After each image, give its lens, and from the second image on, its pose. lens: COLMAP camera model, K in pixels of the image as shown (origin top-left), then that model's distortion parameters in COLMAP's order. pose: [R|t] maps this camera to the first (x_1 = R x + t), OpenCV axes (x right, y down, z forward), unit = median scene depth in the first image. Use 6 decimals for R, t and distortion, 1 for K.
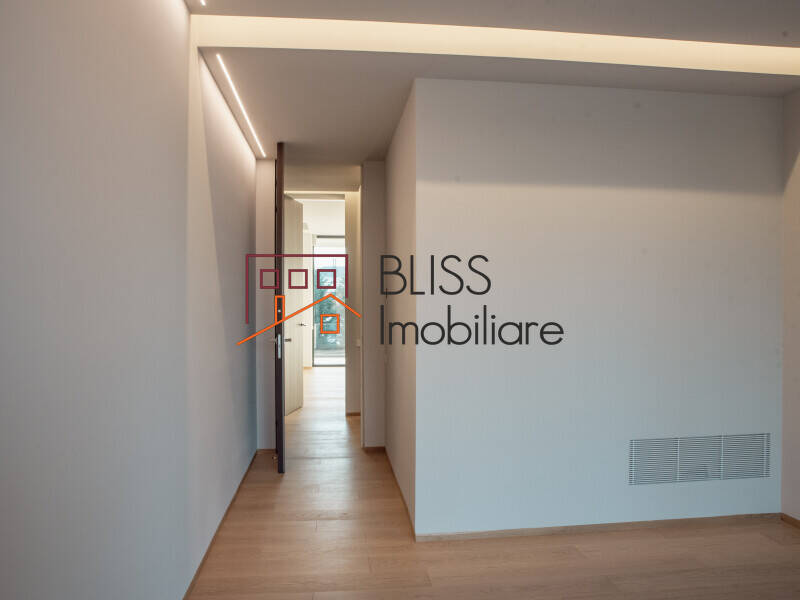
lens RADIAL K [[614.1, 0, 396.6], [0, 614.1, 305.7], [0, 0, 1]] dist [-0.130324, 0.093120]
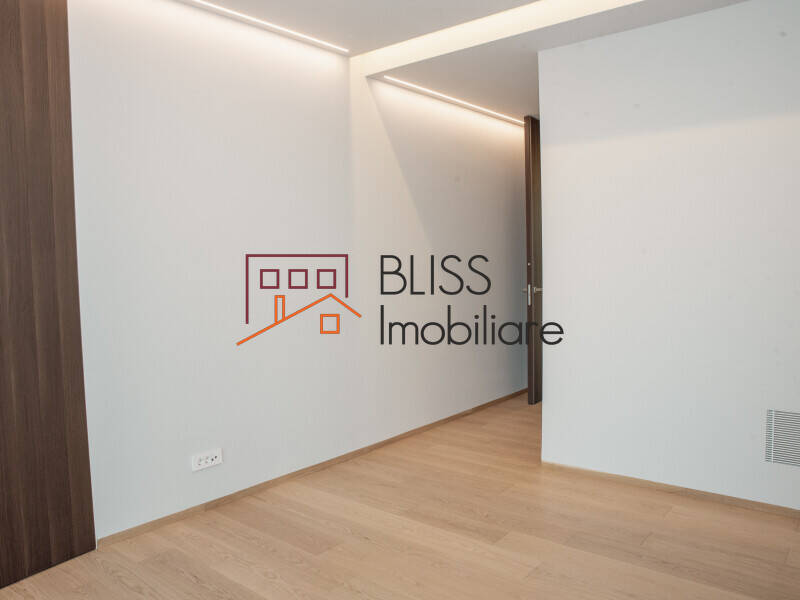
lens RADIAL K [[614.1, 0, 396.6], [0, 614.1, 305.7], [0, 0, 1]] dist [-0.130324, 0.093120]
pose [[0.695747, 0.036908, -0.717338, 0.646943], [0.016343, 0.997607, 0.067178, 0.007575], [0.718101, -0.058462, 0.693479, 0.031952]]
